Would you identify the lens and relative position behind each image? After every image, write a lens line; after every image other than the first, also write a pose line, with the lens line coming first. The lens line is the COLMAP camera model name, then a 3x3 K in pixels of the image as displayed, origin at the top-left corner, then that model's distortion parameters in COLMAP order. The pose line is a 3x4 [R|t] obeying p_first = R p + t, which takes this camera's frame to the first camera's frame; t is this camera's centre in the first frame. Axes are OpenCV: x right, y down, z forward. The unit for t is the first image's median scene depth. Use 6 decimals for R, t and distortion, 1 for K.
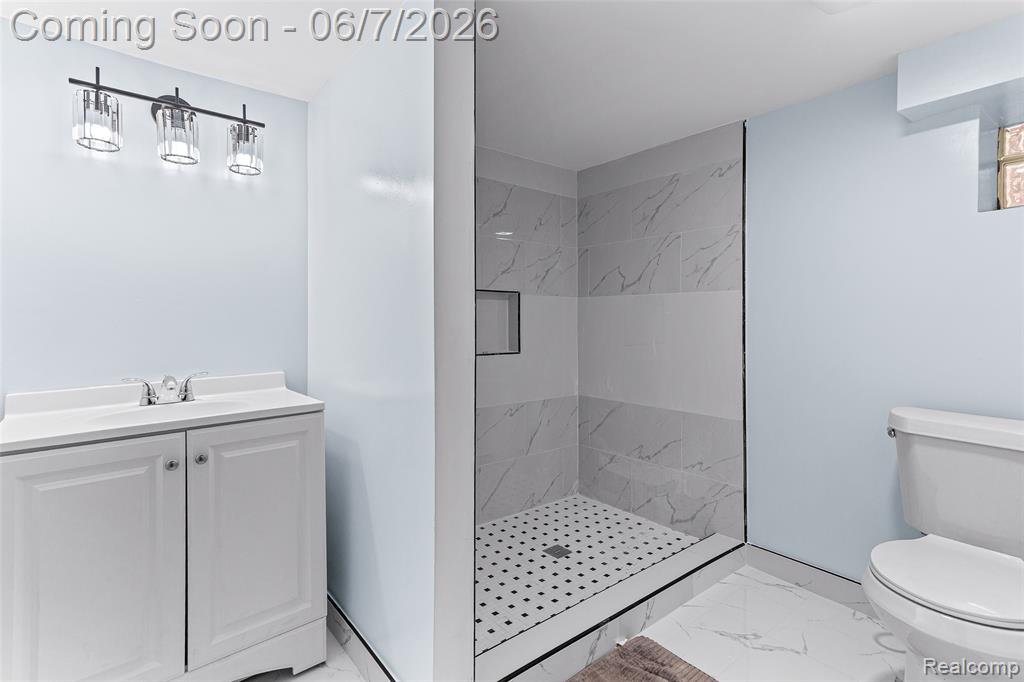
lens RADIAL K [[489.6, 0, 515.2], [0, 489.6, 314.1], [0, 0, 1]] dist [0.034937, 0.000156]
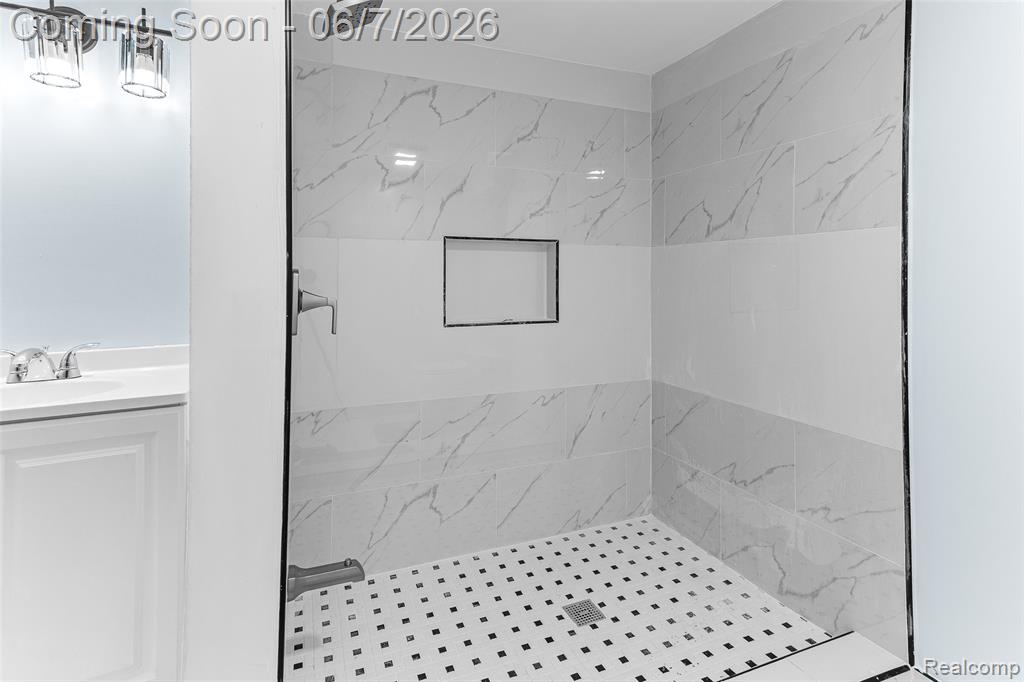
lens RADIAL K [[503.6, 0, 510.7], [0, 503.6, 274.3], [0, 0, 1]] dist [0.038054, 0.000328]
pose [[0.957410, -0.001444, -0.288729, 0.169487], [0.003485, 0.999972, 0.006556, 0.001768], [0.288711, -0.007283, 0.957388, 0.248245]]
